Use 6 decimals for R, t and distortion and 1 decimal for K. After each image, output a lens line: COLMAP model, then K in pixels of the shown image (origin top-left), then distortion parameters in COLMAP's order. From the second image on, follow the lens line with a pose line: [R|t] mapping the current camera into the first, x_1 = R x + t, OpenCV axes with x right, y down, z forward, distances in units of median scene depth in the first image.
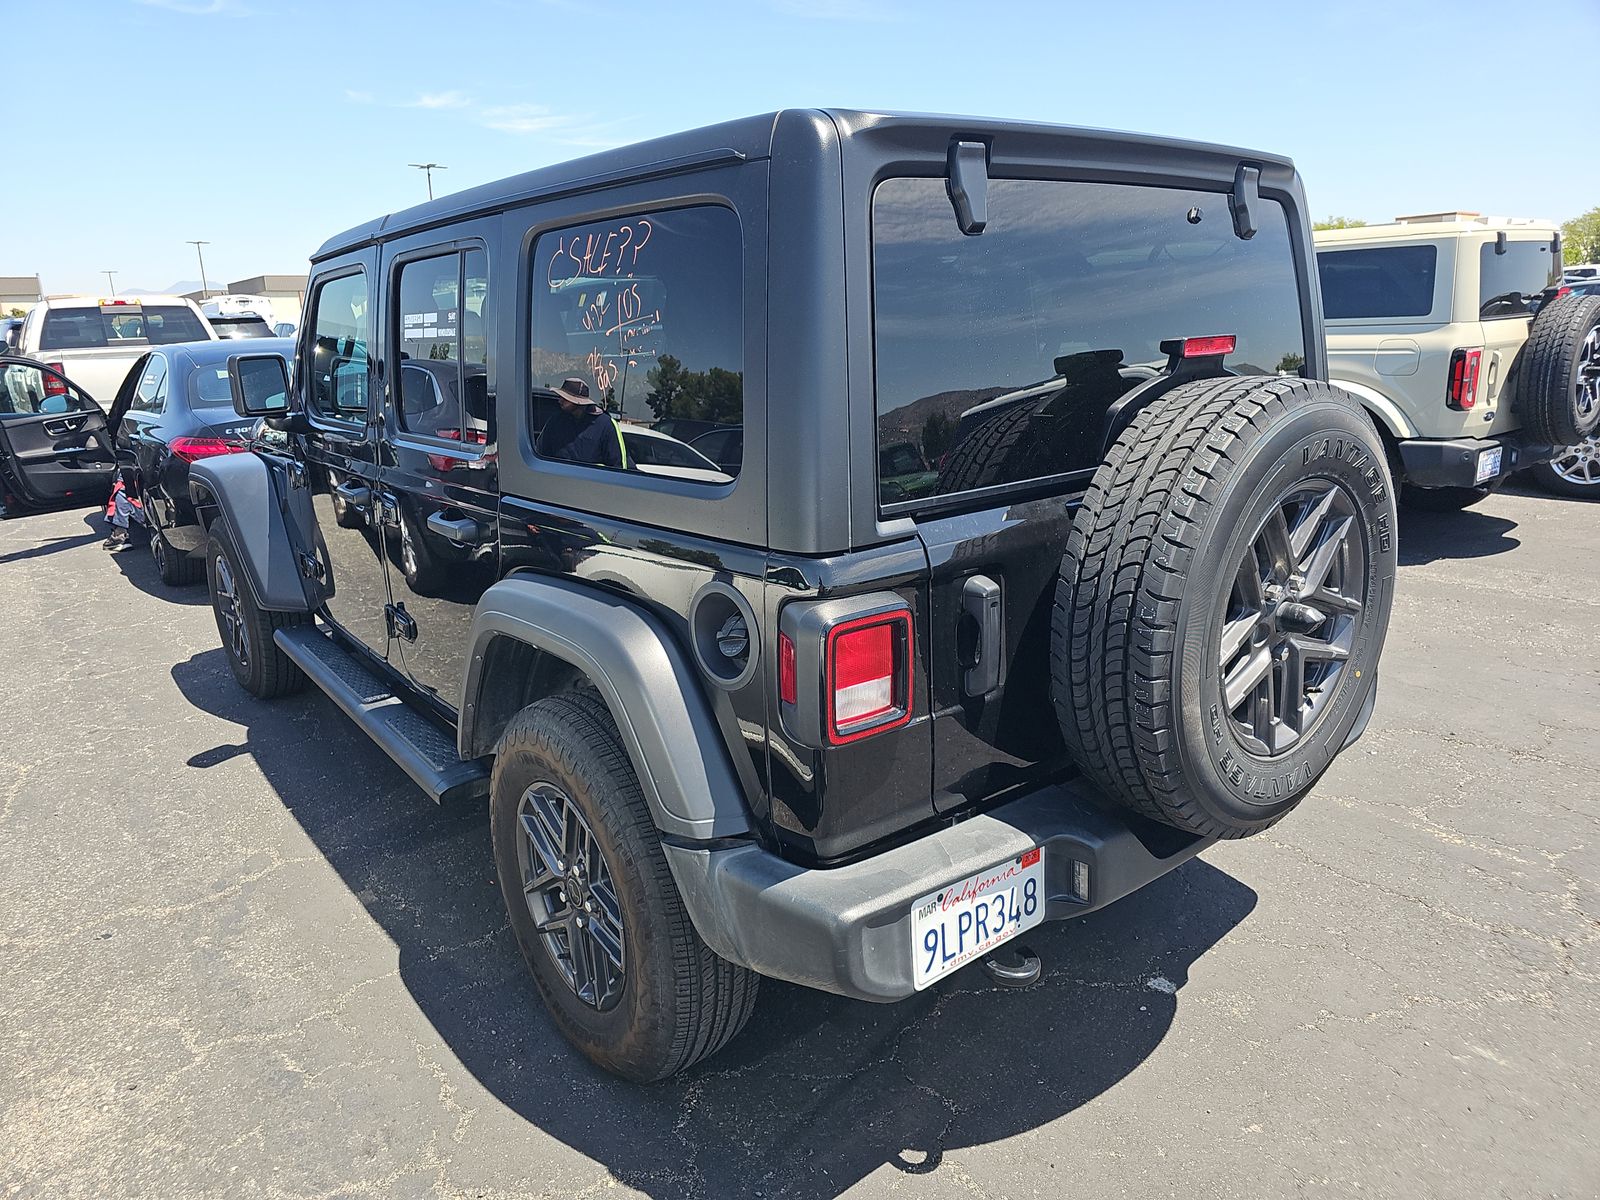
lens RADIAL K [[1105.5, 0, 800.0], [0, 1105.5, 600.0], [0, 0, 1]] dist [0.002033, 0.000207]
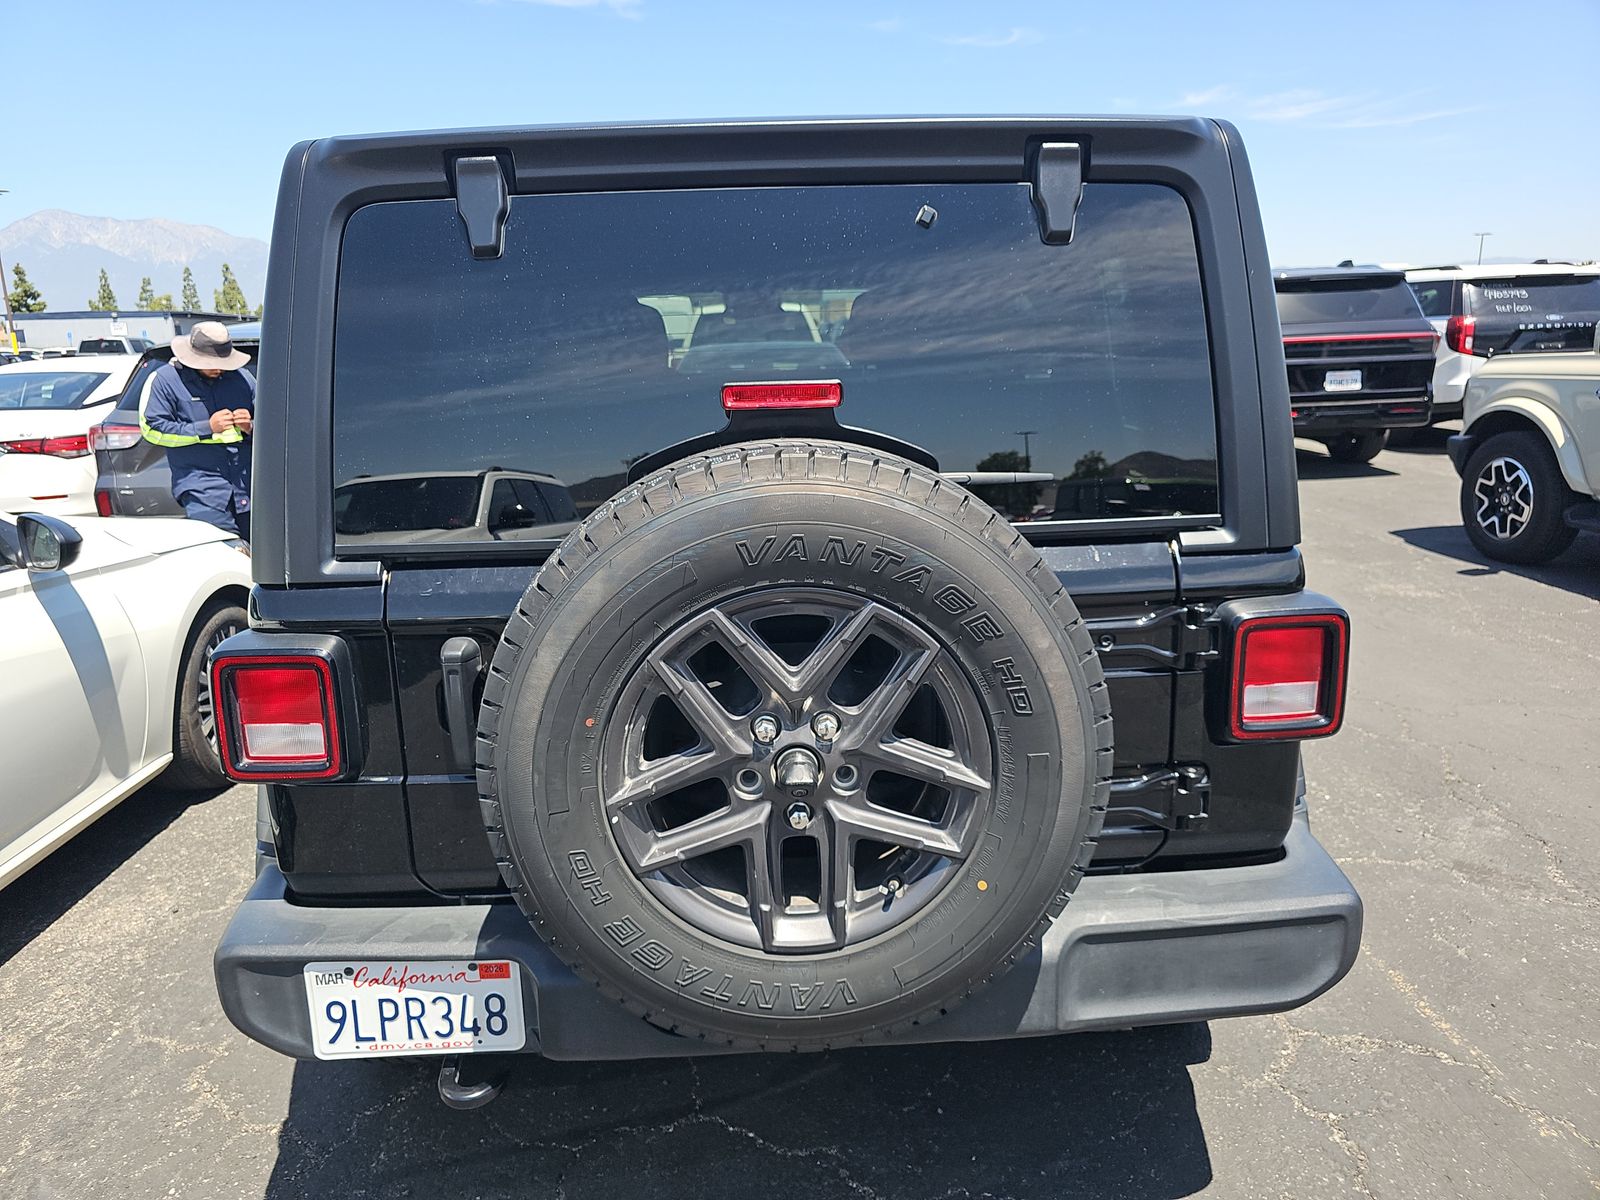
lens RADIAL K [[1115.1, 0, 799.0], [0, 1115.1, 572.7], [0, 0, 1]] dist [0.000838, -0.000911]
pose [[0.798060, 0.141419, -0.585748, 0.894379], [-0.154393, 0.987610, 0.028088, -0.140114], [0.582463, 0.068019, 0.810006, 0.422669]]
